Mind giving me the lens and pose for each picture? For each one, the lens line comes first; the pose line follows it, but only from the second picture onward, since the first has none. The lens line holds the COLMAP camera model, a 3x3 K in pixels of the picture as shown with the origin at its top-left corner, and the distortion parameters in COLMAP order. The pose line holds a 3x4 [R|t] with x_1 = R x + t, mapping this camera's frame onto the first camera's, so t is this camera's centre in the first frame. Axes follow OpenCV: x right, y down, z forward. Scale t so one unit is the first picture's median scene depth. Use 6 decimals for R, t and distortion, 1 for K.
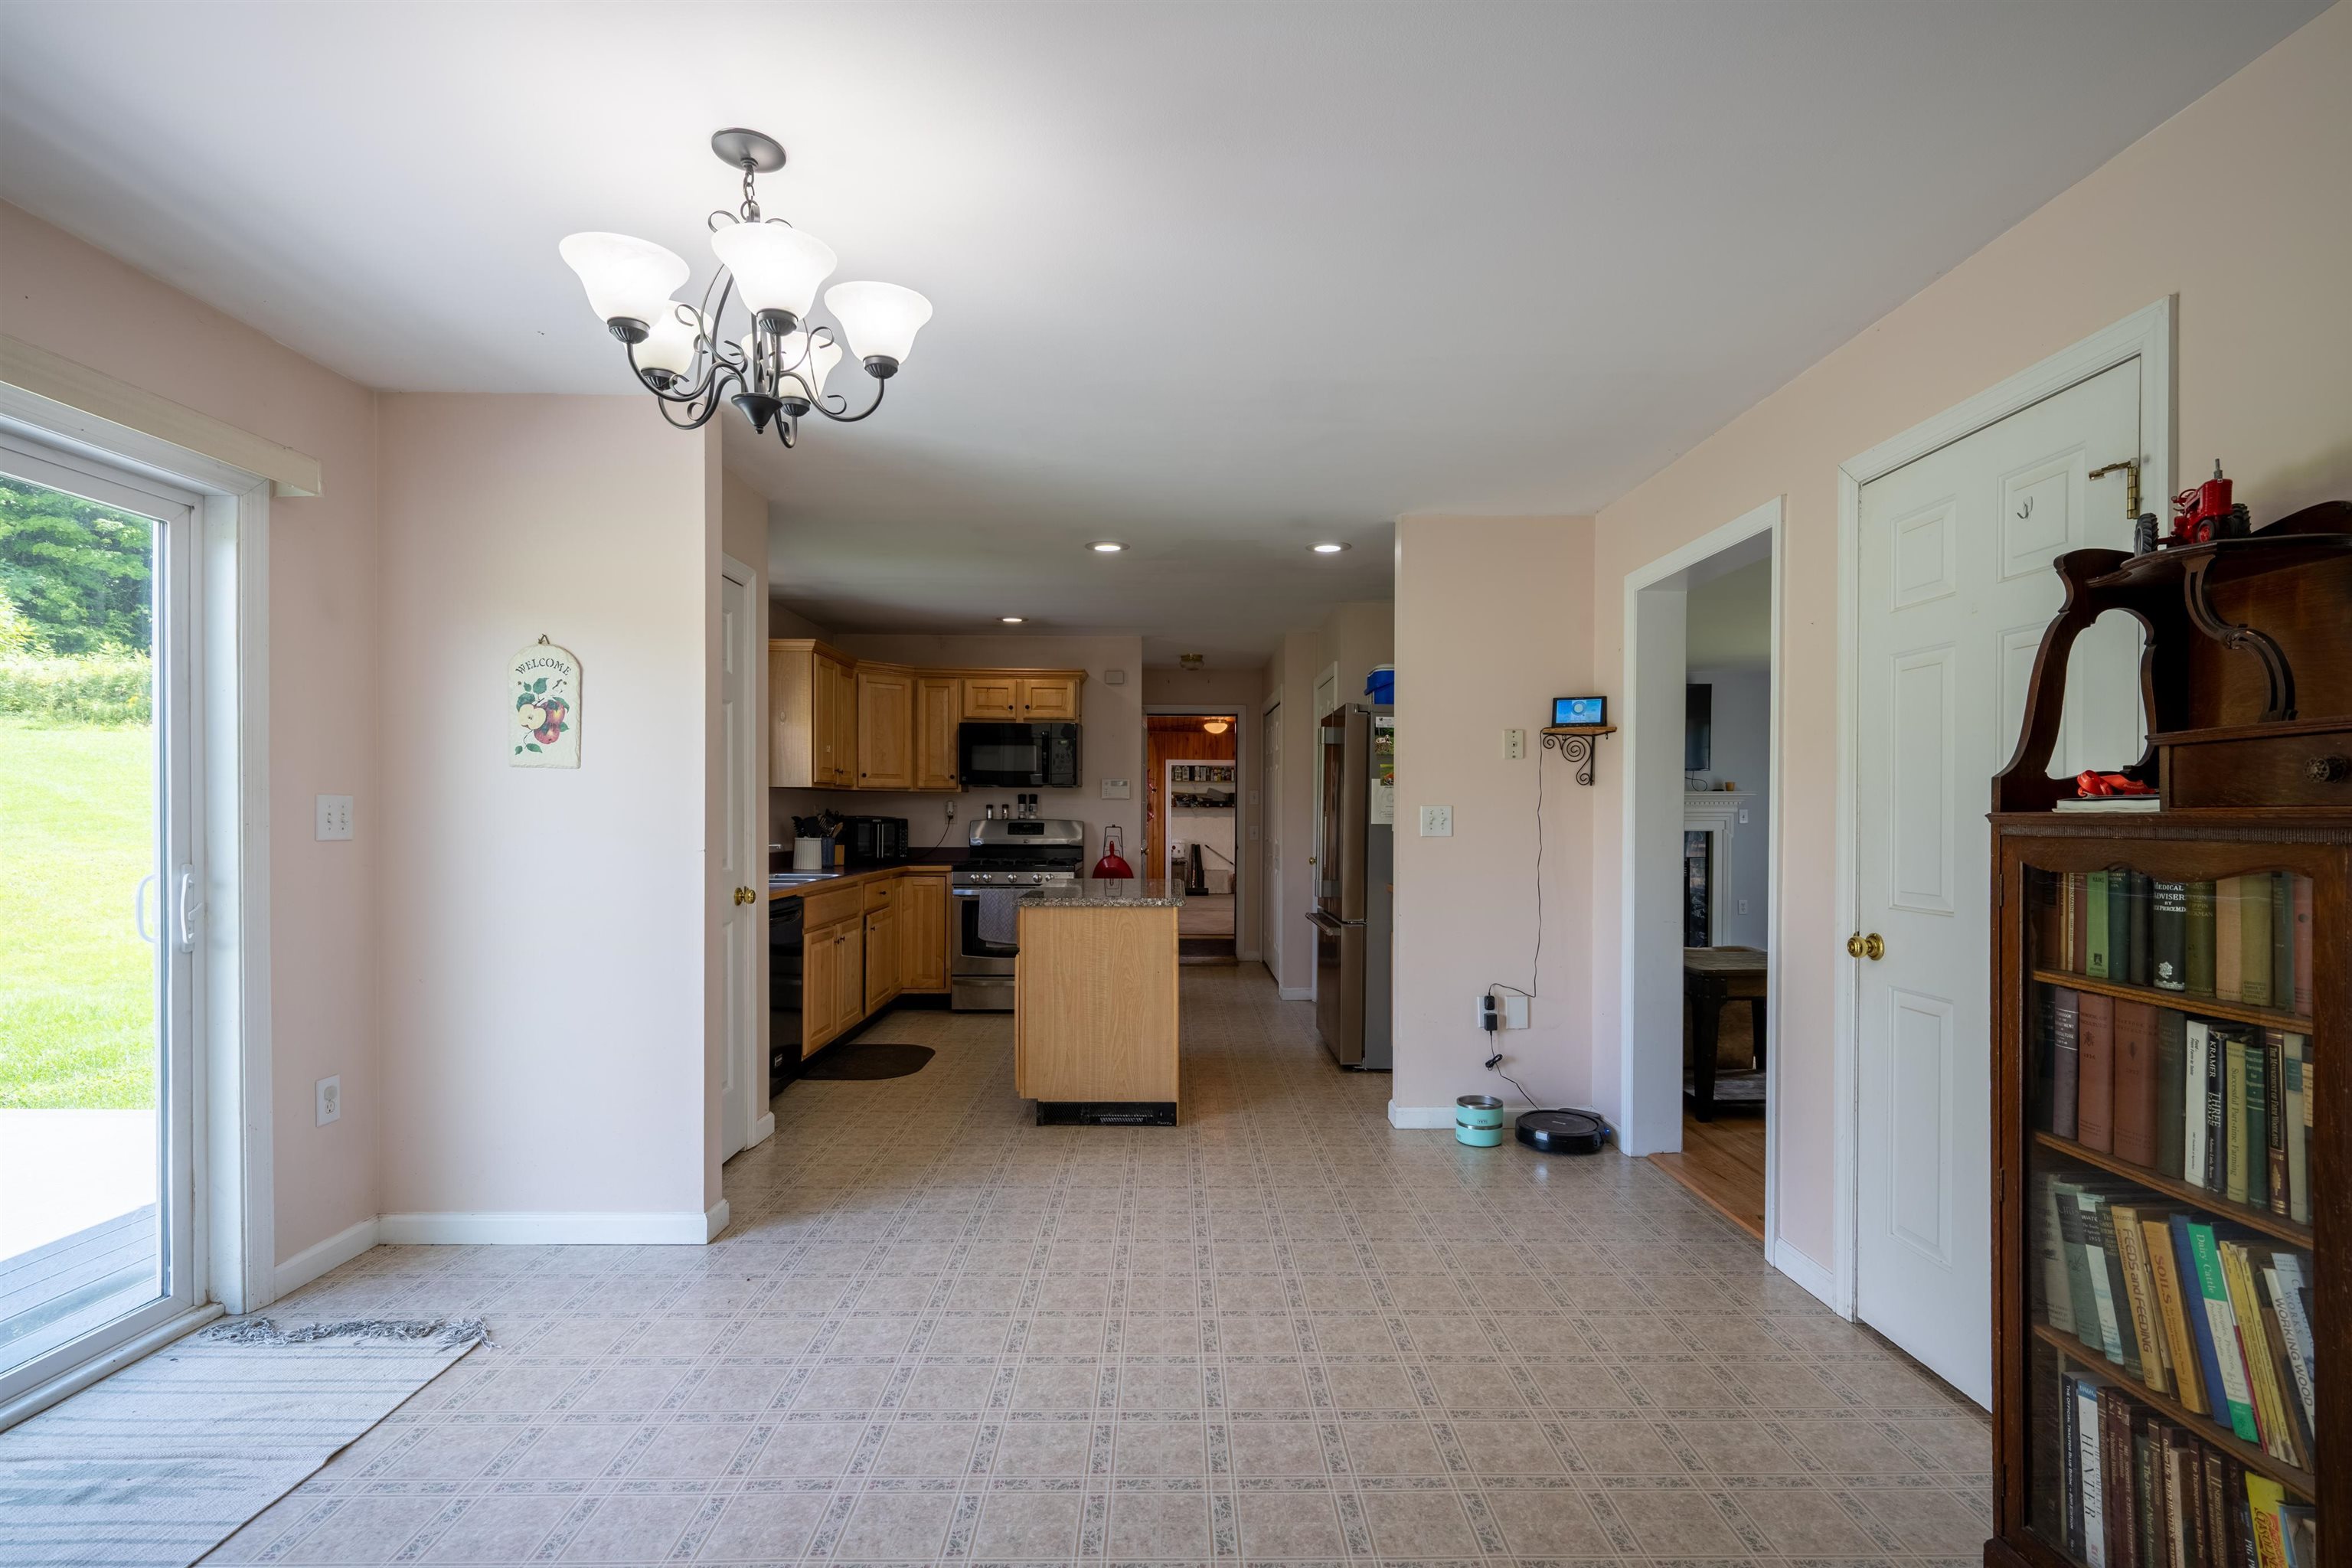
lens RADIAL K [[1297.3, 0, 1198.6], [0, 1297.3, 807.6], [0, 0, 1]] dist [0.005034, 0.000024]
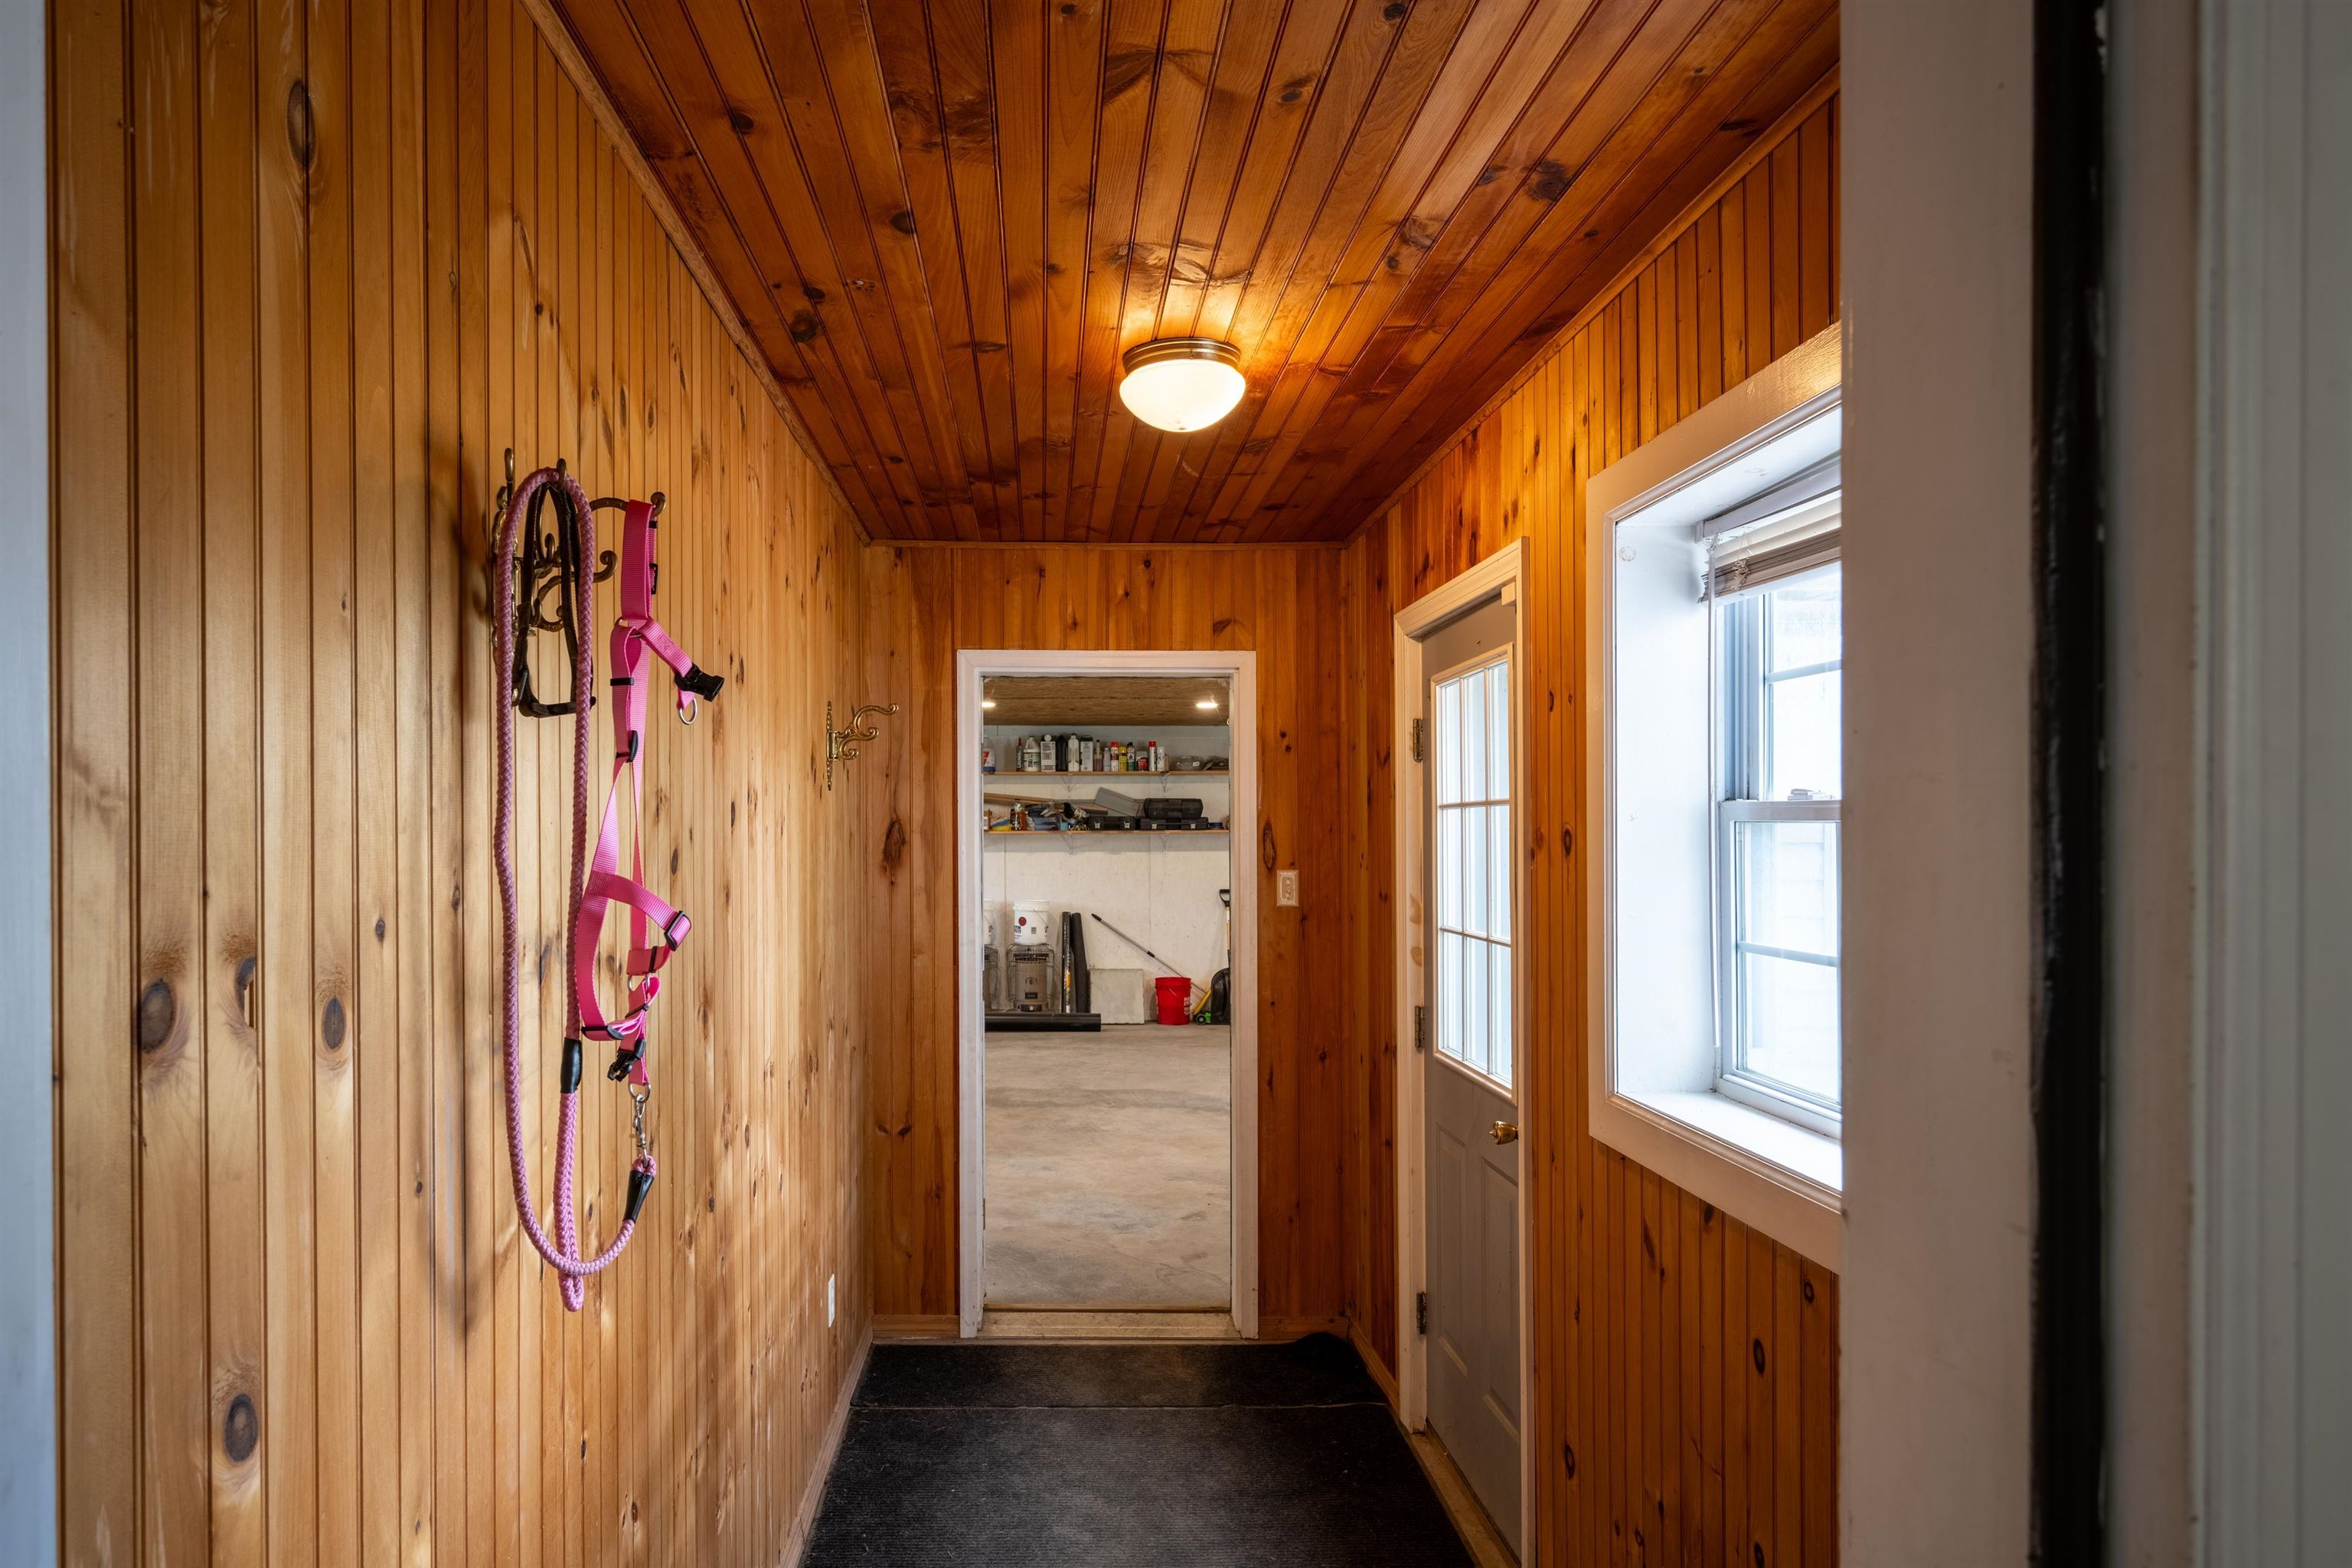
lens RADIAL K [[1273.6, 0, 1072.7], [0, 1273.6, 843.2], [0, 0, 1]] dist [0.001848, 0.000020]
pose [[0.999989, -0.004563, 0.001087, -0.004321], [0.004552, 0.999935, 0.010445, -0.001668], [-0.001135, -0.010440, 0.999945, 1.164622]]
